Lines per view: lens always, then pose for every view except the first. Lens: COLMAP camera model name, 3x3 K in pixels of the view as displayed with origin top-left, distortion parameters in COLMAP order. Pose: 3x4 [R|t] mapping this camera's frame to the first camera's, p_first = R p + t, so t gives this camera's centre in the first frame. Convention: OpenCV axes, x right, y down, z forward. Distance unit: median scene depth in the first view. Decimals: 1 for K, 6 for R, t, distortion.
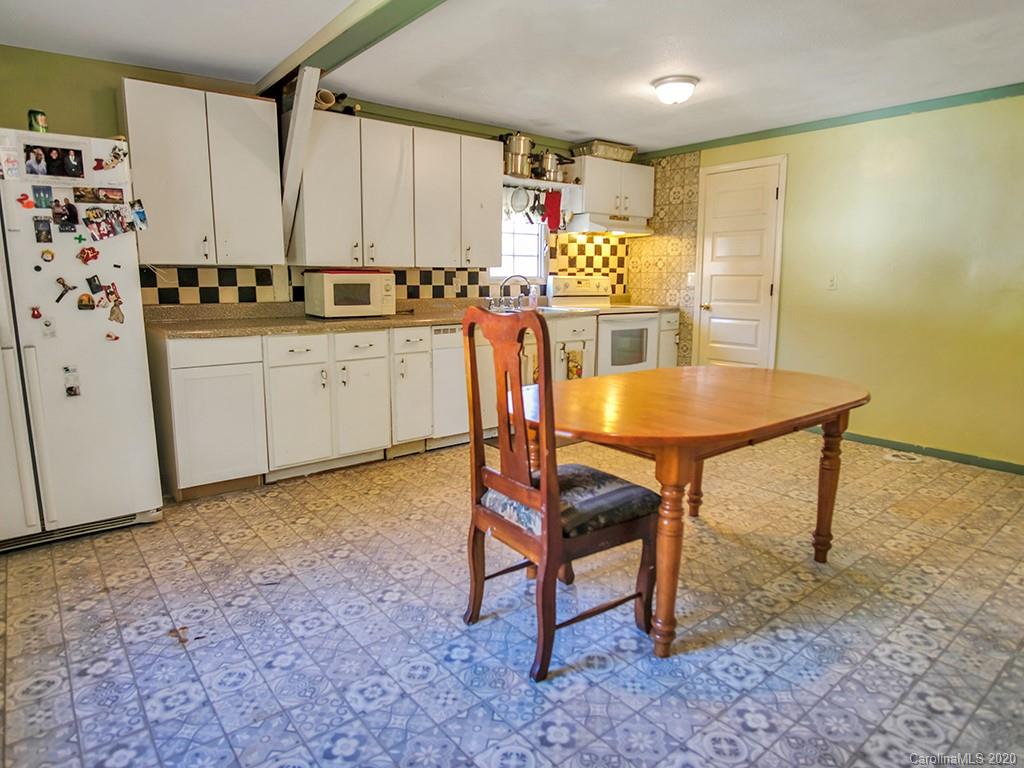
lens RADIAL K [[627.9, 0, 496.3], [0, 627.9, 378.4], [0, 0, 1]] dist [-0.004548, 0.001137]
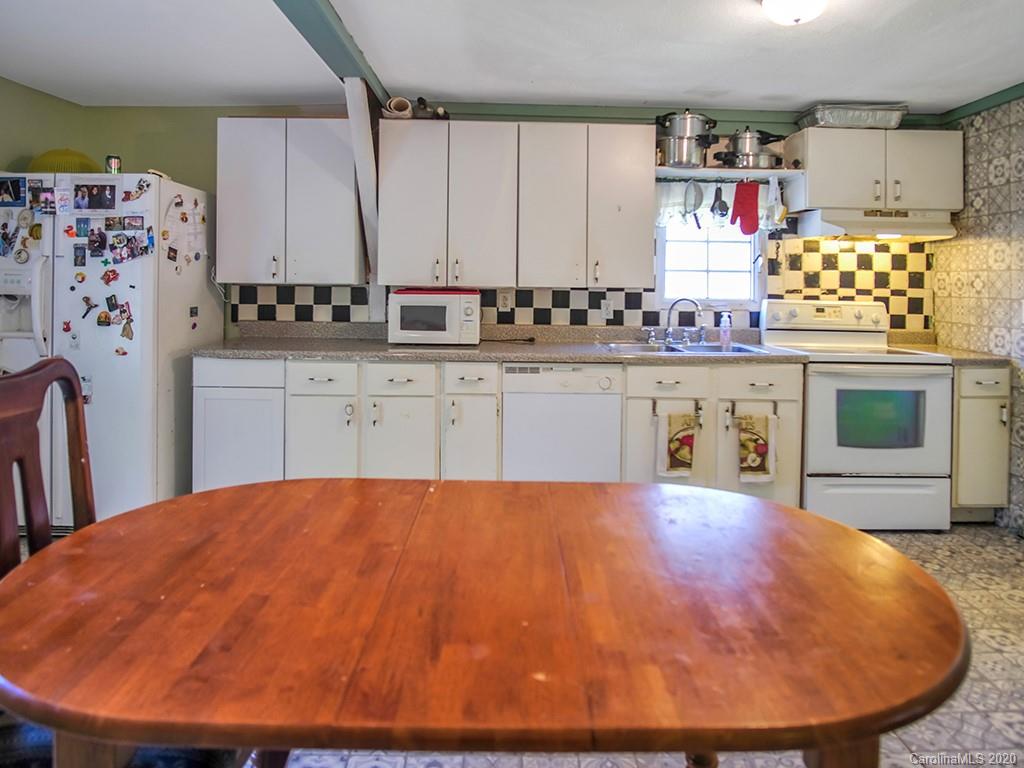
lens RADIAL K [[645.3, 0, 505.0], [0, 645.3, 284.5], [0, 0, 1]] dist [-0.022289, 0.000343]
pose [[0.793757, 0.011152, -0.608132, 0.330531], [-0.109758, 0.986044, -0.125178, -0.067453], [0.598249, 0.166109, 0.783904, 0.304763]]
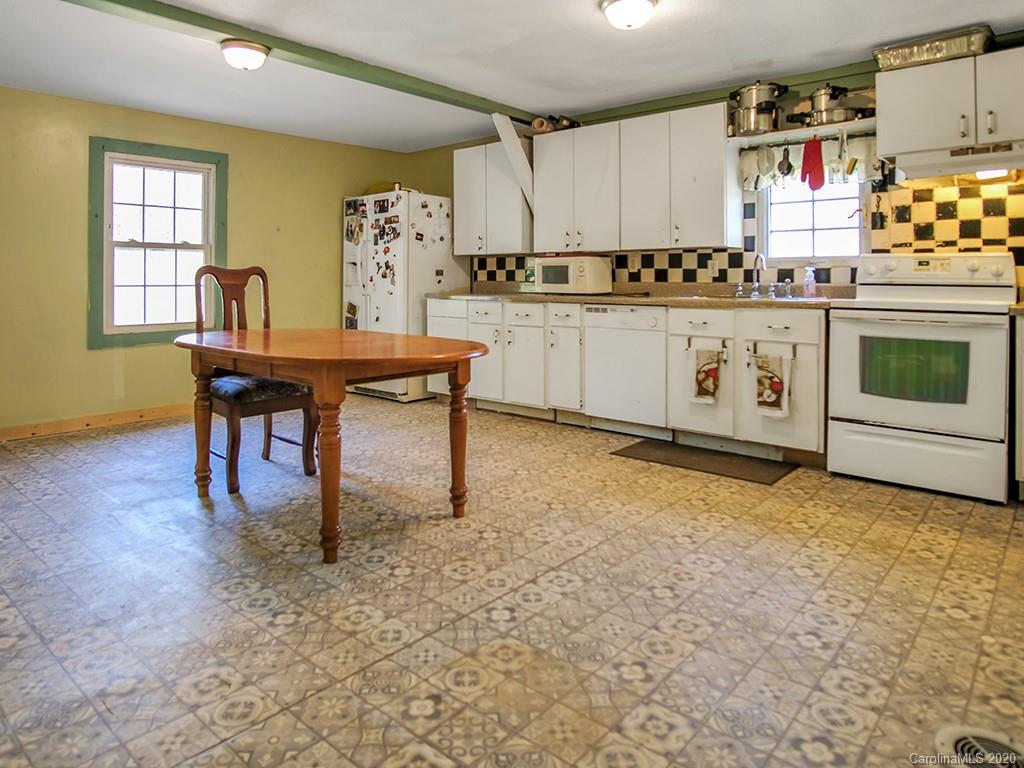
lens RADIAL K [[645.3, 0, 505.0], [0, 645.3, 284.5], [0, 0, 1]] dist [-0.022289, 0.000343]
pose [[0.186140, 0.000862, -0.982523, 0.794300], [-0.165115, 0.985805, -0.030416, -0.052095], [0.968550, 0.167891, 0.183640, 0.571829]]
